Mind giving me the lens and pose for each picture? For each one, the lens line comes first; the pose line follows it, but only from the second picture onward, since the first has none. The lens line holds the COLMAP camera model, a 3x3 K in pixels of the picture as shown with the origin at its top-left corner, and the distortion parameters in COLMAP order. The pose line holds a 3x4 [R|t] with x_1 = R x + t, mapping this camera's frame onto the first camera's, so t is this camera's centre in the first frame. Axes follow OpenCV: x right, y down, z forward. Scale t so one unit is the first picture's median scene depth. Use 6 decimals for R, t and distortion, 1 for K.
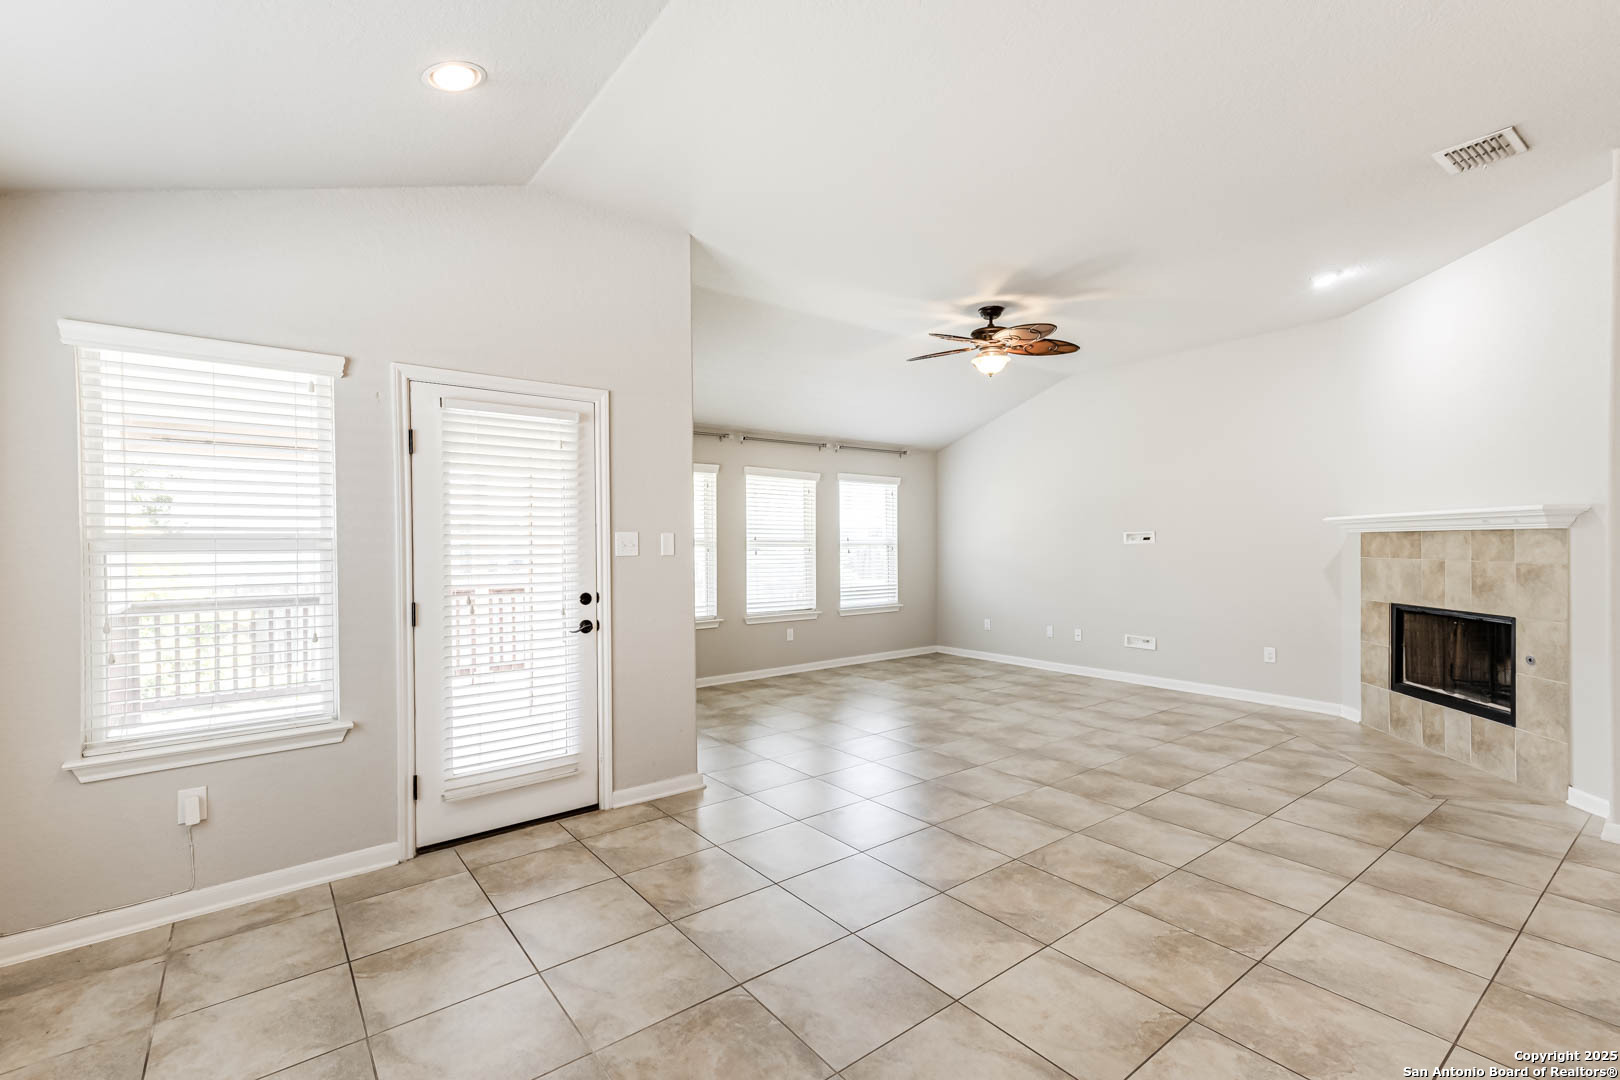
lens RADIAL K [[729.6, 0, 806.3], [0, 729.6, 547.2], [0, 0, 1]] dist [0.032480, 0.000195]
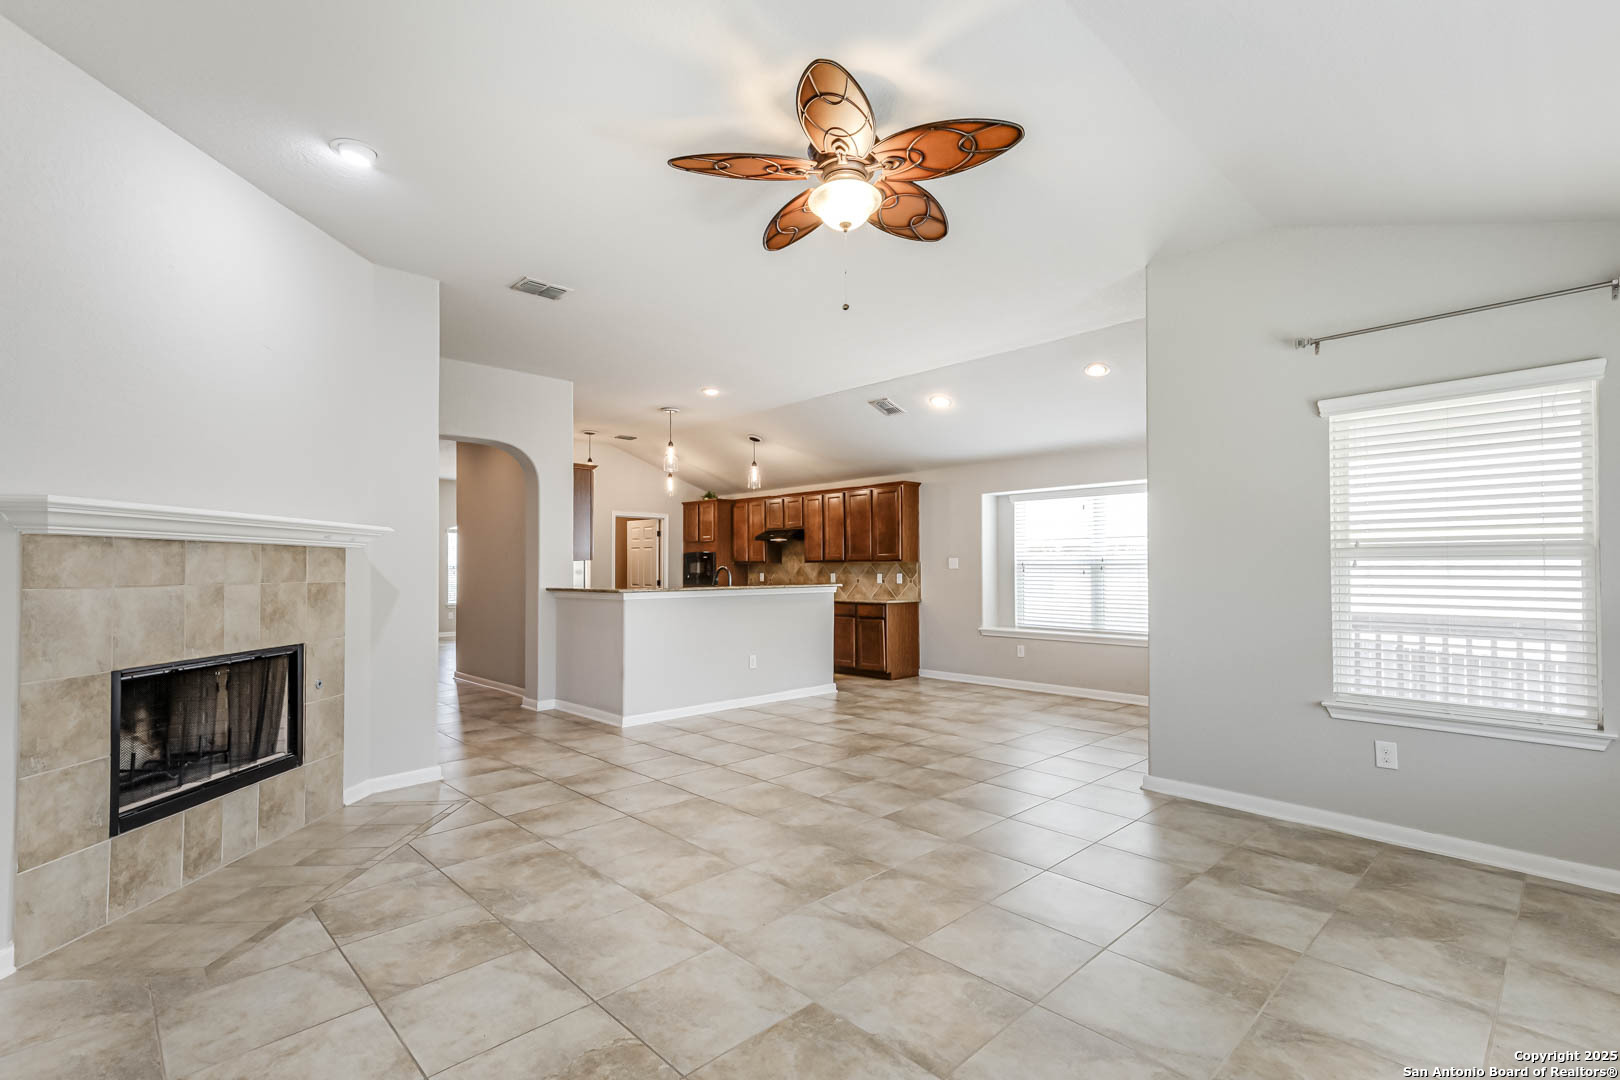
lens RADIAL K [[729.6, 0, 808.5], [0, 729.6, 554.0], [0, 0, 1]] dist [0.032480, 0.000195]
pose [[-0.995118, 0.008944, -0.098287, 0.398198], [0.010442, 0.999837, -0.014738, 0.004916], [0.098139, -0.015693, -0.995049, 1.826643]]
